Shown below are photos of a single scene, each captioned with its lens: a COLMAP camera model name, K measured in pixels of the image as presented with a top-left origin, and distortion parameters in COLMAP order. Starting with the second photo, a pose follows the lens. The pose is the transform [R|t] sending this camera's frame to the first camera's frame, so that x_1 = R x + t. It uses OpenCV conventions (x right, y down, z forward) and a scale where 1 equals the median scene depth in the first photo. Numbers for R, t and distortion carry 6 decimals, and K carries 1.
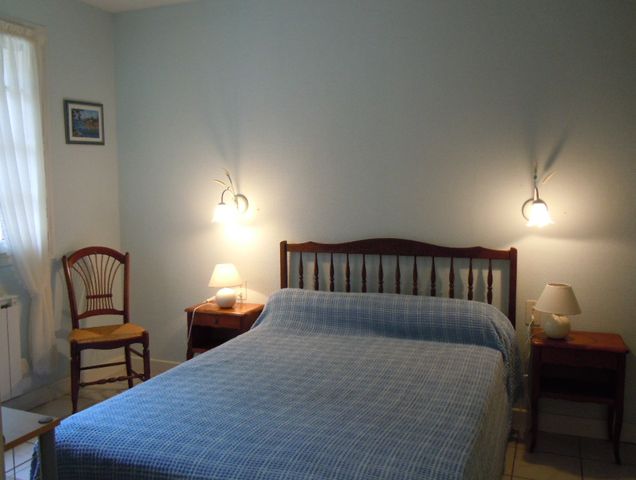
lens RADIAL K [[562.3, 0, 315.7], [0, 562.3, 239.0], [0, 0, 1]] dist [0.056965, -0.191368]
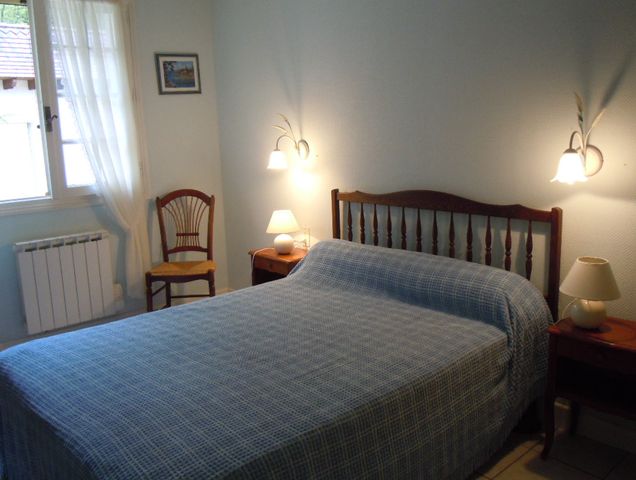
lens RADIAL K [[562.3, 0, 315.7], [0, 562.3, 239.0], [0, 0, 1]] dist [0.056965, -0.191368]
pose [[0.901748, 0.064956, -0.427354, 0.329461], [-0.015457, 0.992858, 0.118295, -0.025300], [0.431986, -0.100067, 0.896312, 0.120237]]
